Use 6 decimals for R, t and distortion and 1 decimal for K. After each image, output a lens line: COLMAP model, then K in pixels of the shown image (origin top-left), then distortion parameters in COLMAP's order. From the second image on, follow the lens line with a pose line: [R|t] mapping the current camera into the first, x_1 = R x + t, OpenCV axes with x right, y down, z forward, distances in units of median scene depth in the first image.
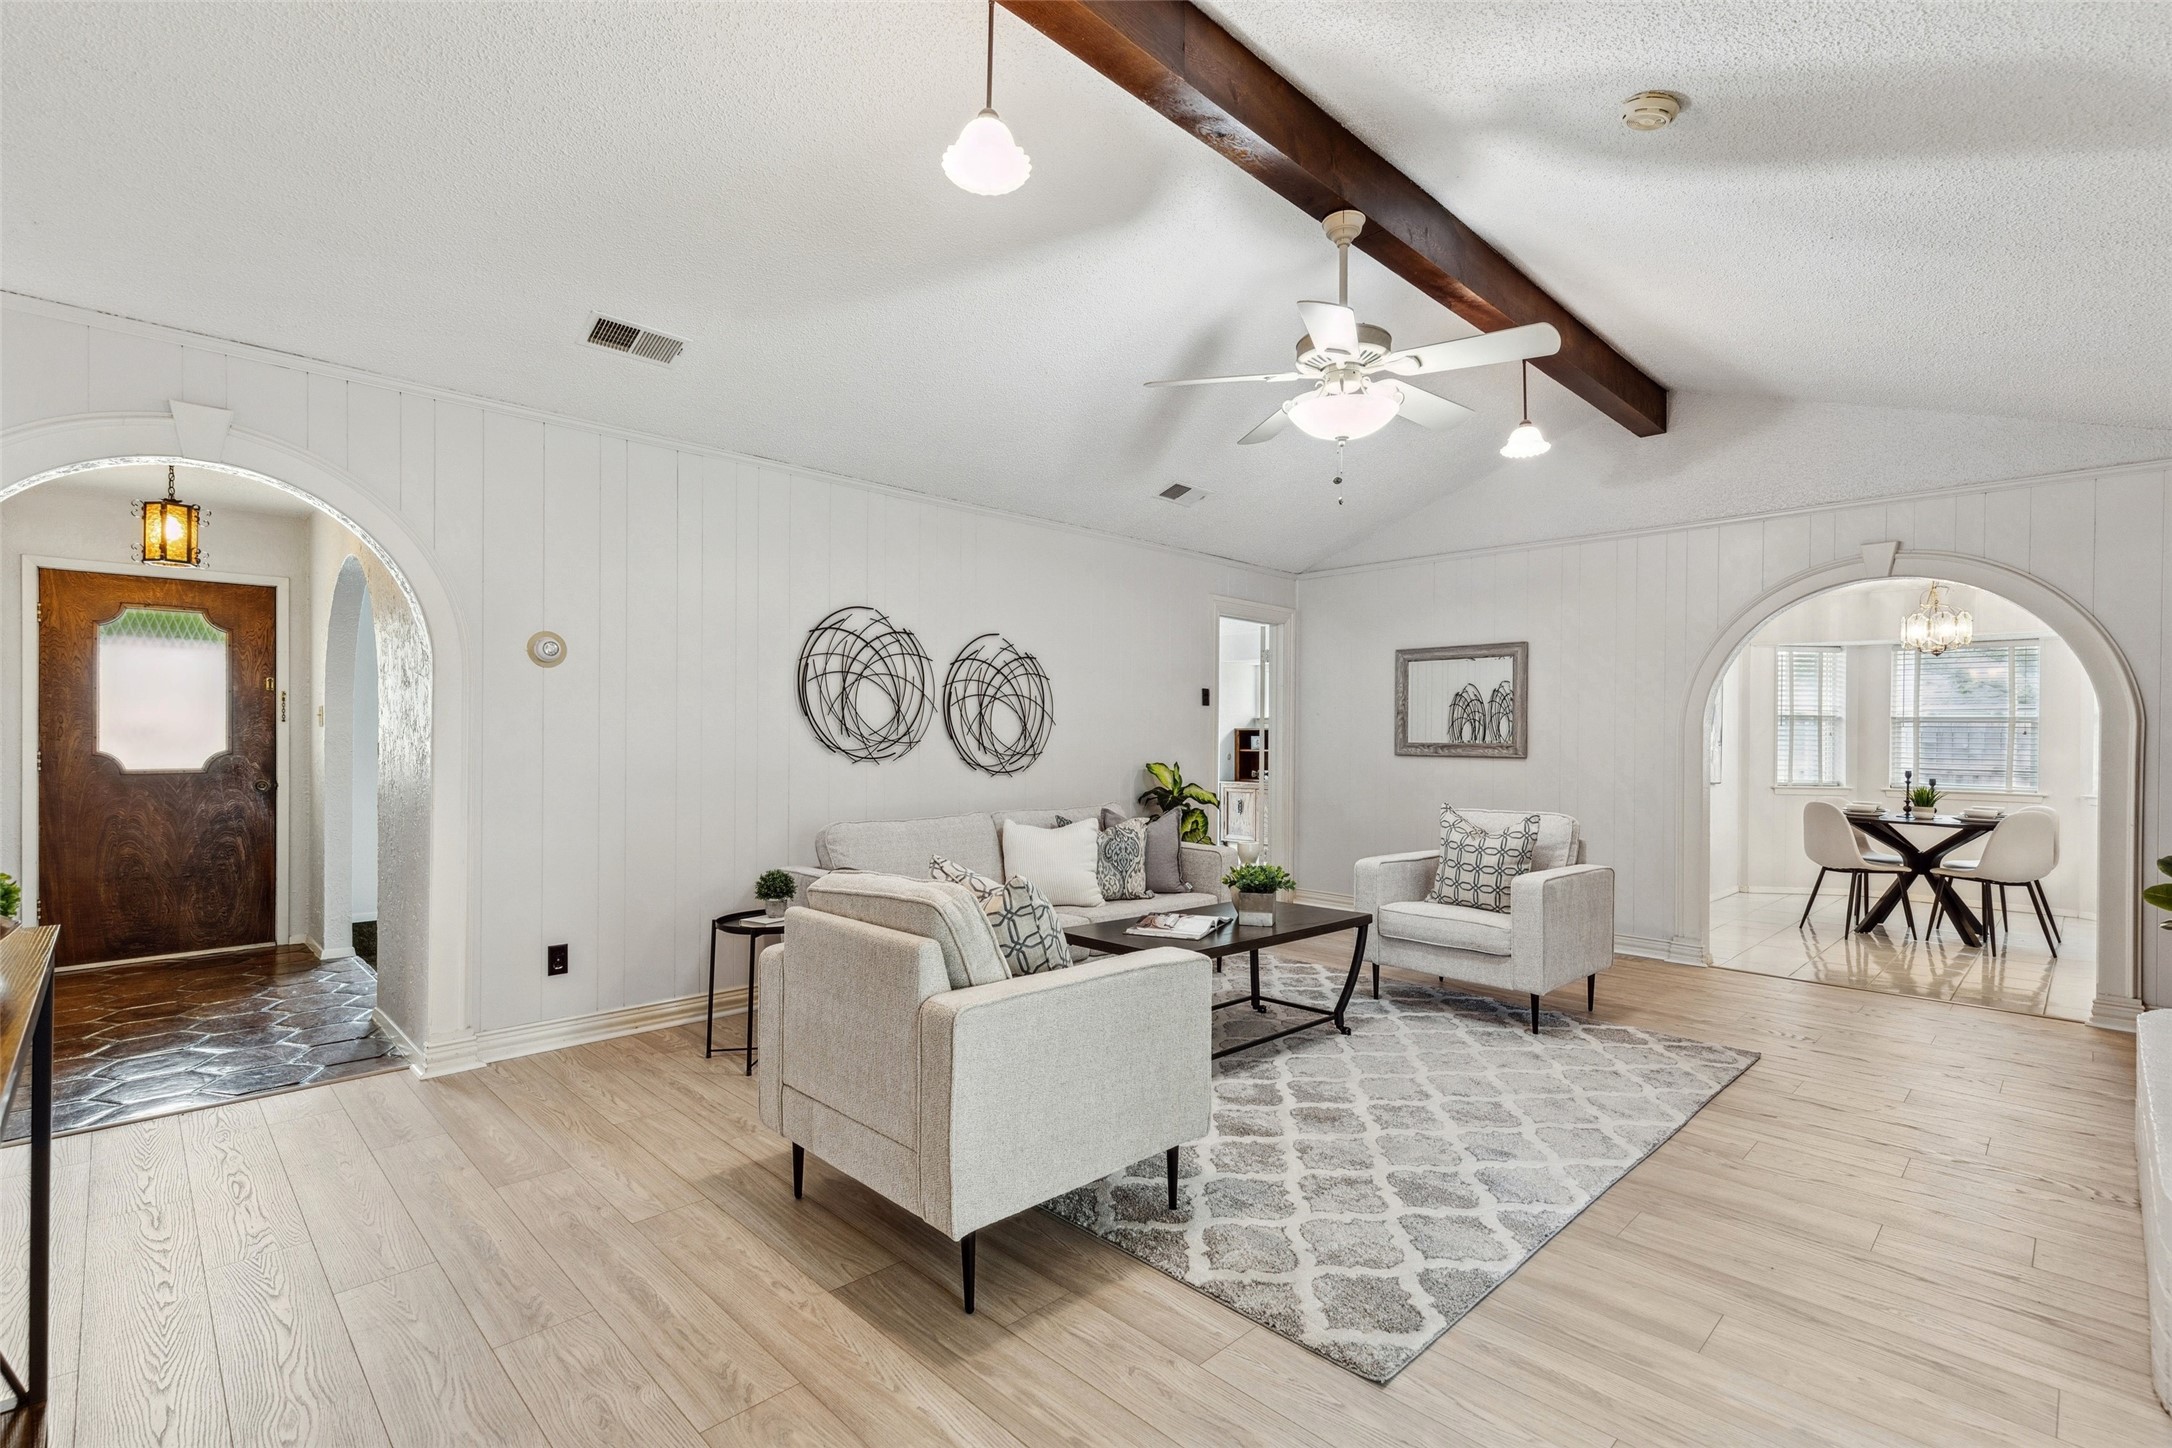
lens RADIAL K [[989.1, 0, 1072.5], [0, 989.1, 735.0], [0, 0, 1]] dist [0.007444, -0.001705]
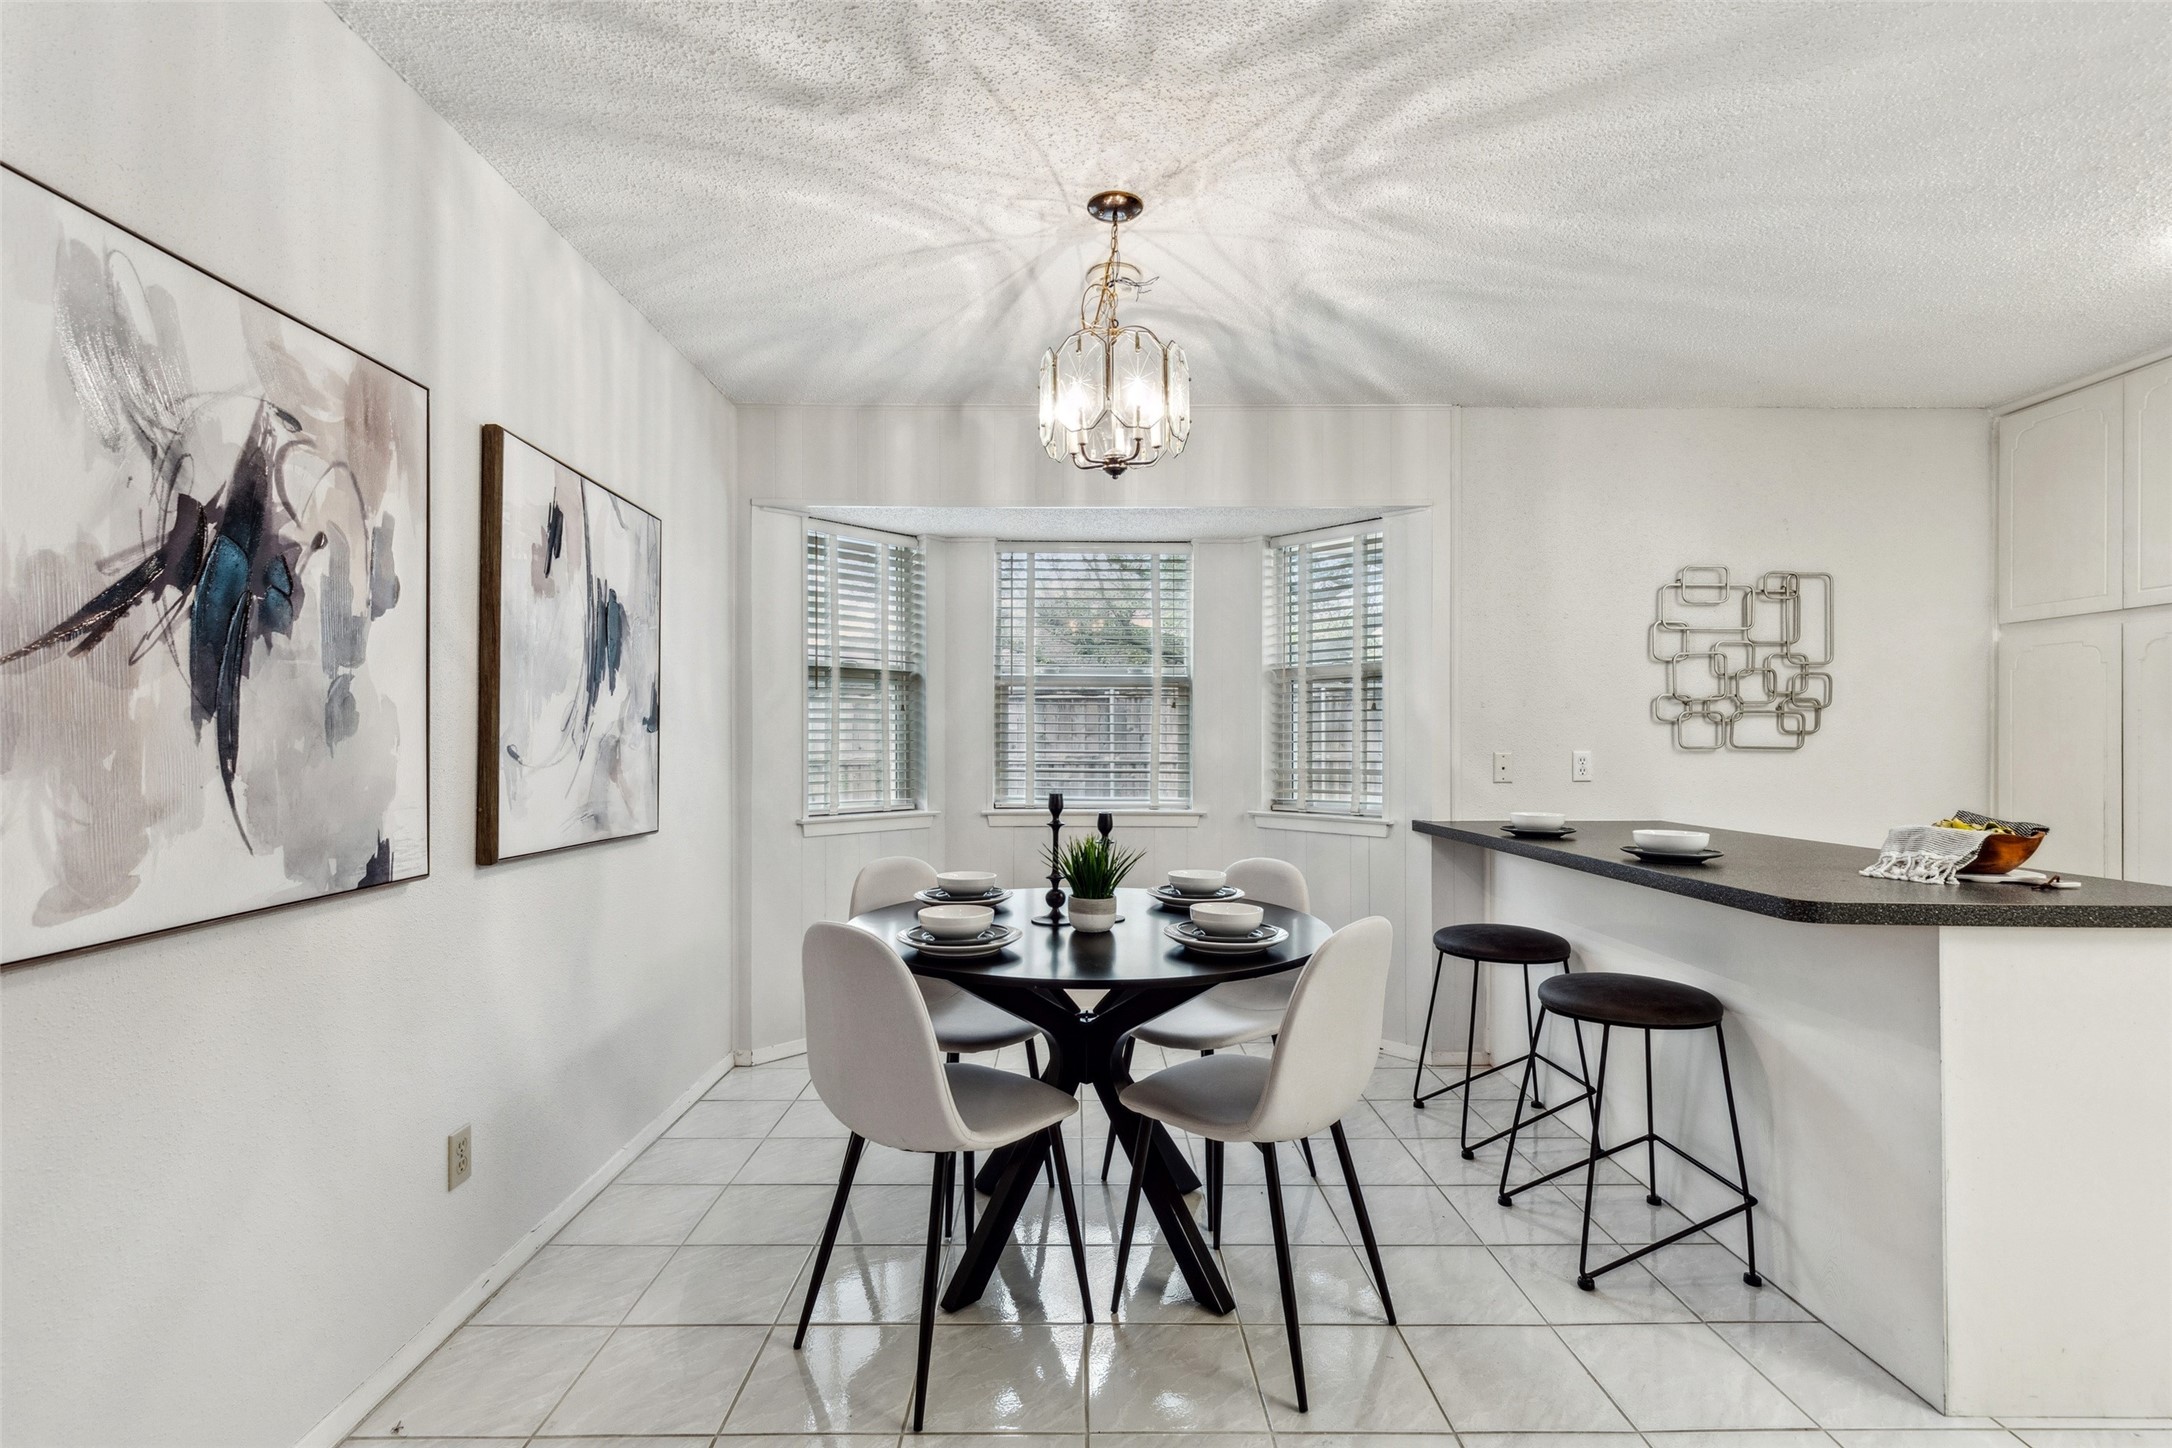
lens RADIAL K [[989.1, 0, 1072.5], [0, 989.1, 734.5], [0, 0, 1]] dist [0.007444, -0.001705]
pose [[0.699858, -0.009572, 0.714218, 0.597384], [0.003547, 0.999944, 0.009926, 0.010568], [-0.714273, -0.004413, 0.699853, 0.755275]]
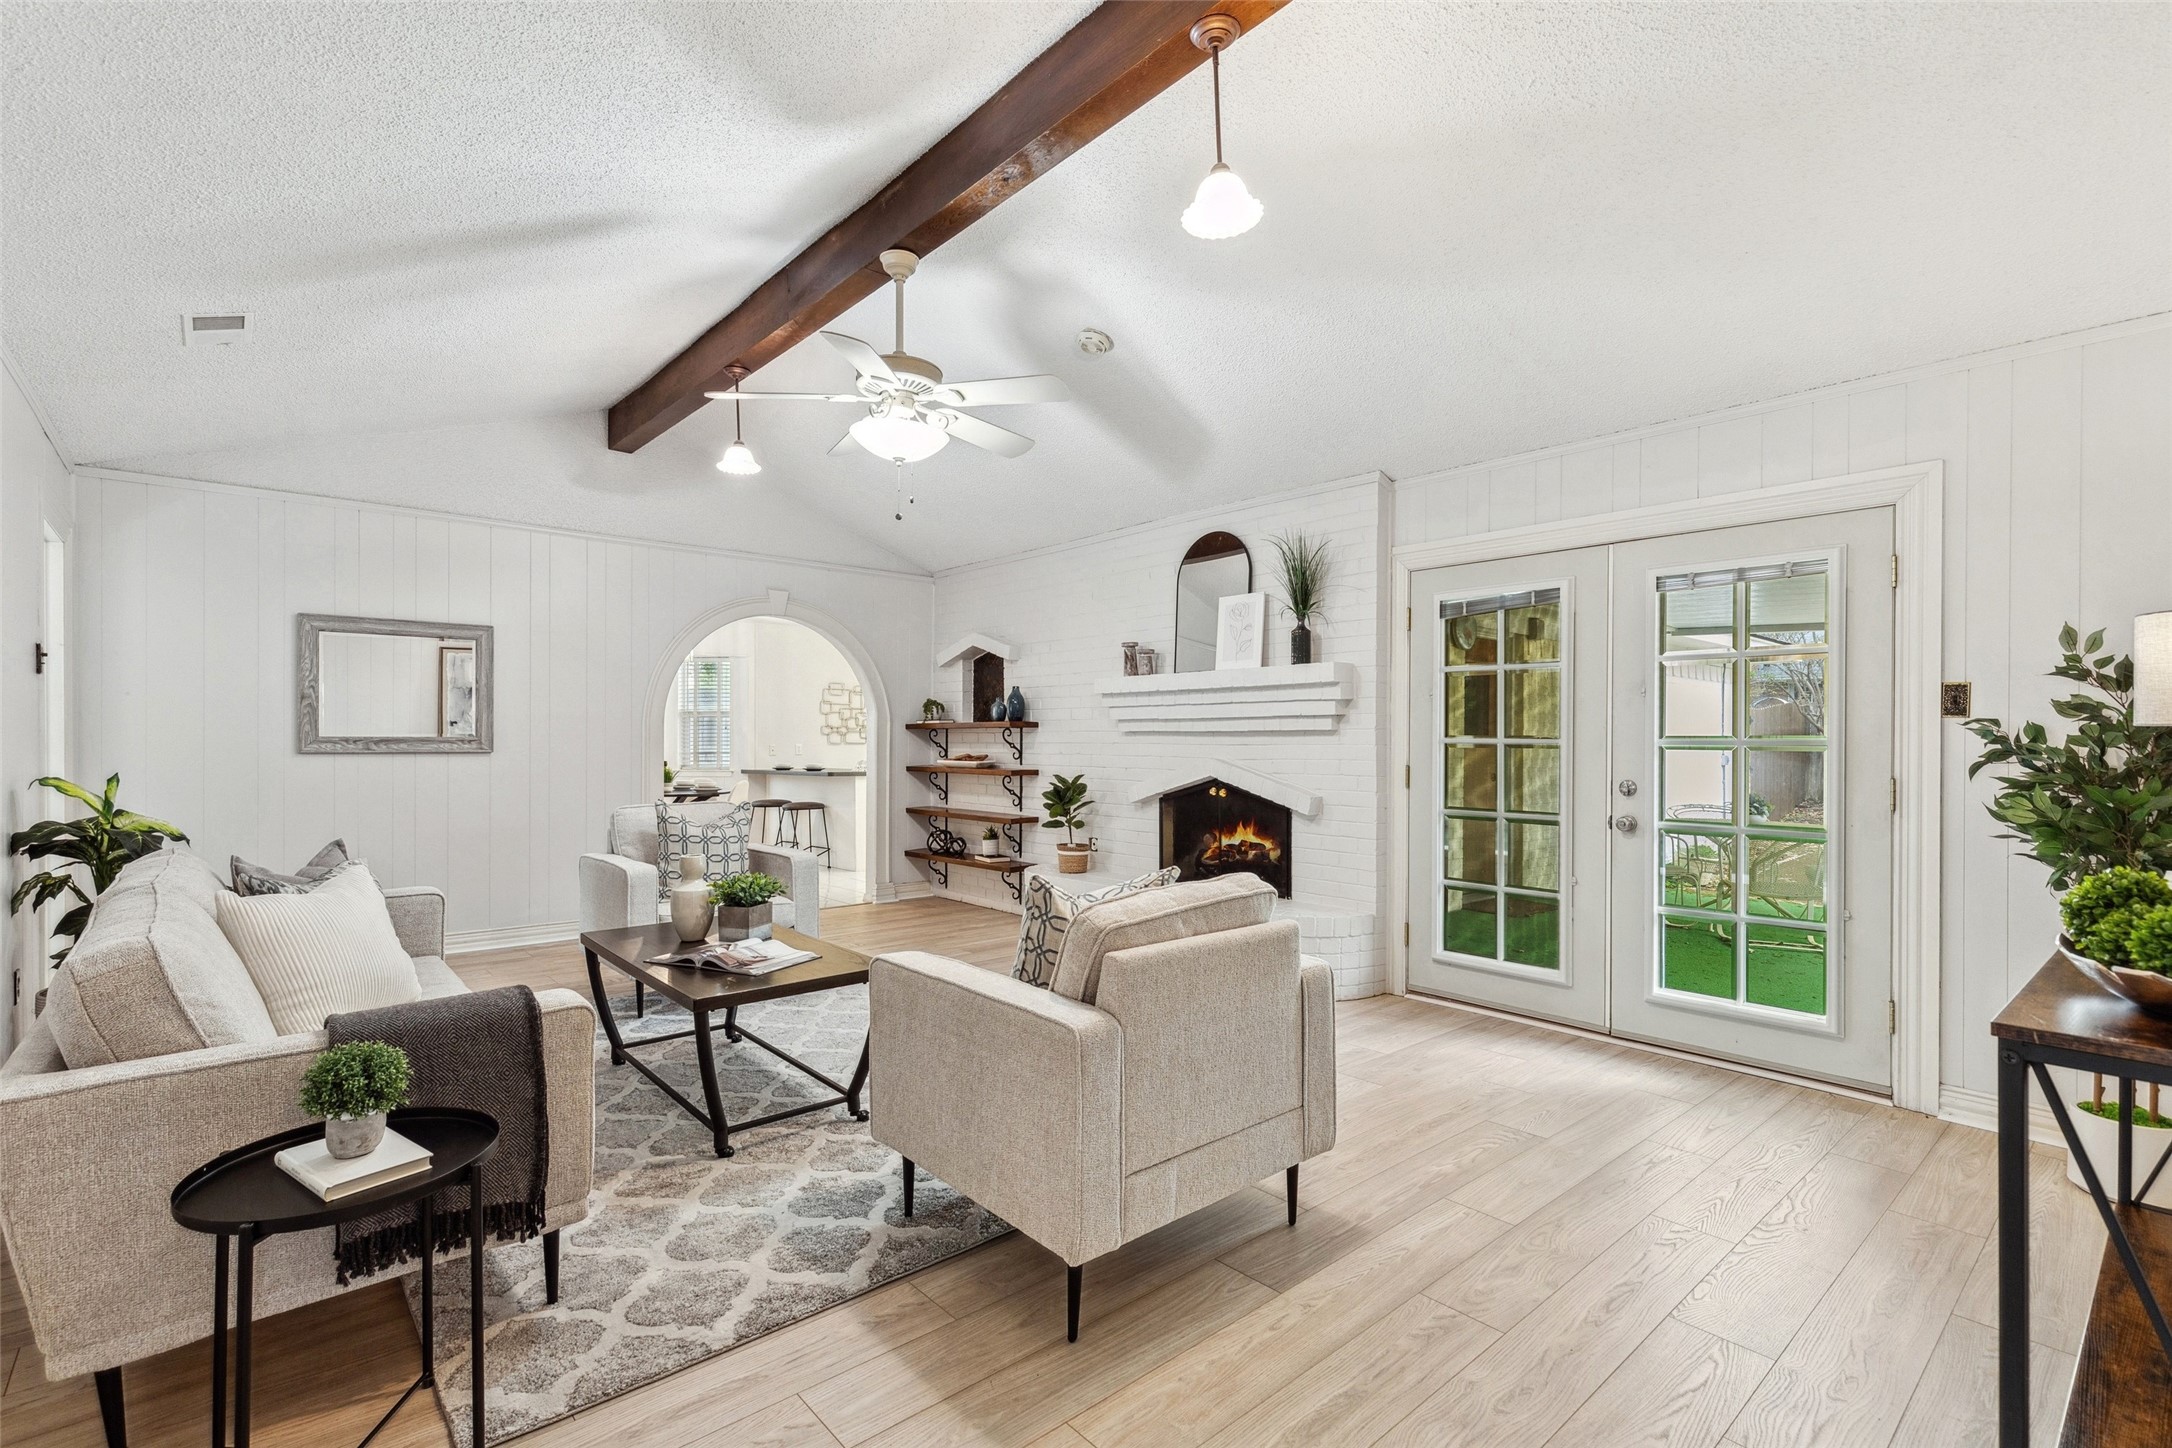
lens RADIAL K [[989.1, 0, 1096.5], [0, 989.1, 741.8], [0, 0, 1]] dist [0.007444, -0.001705]
pose [[0.052221, -0.013318, 0.998547, -0.402312], [-0.005506, 0.999892, 0.013624, -0.002096], [-0.998620, -0.006209, 0.052142, 0.367408]]
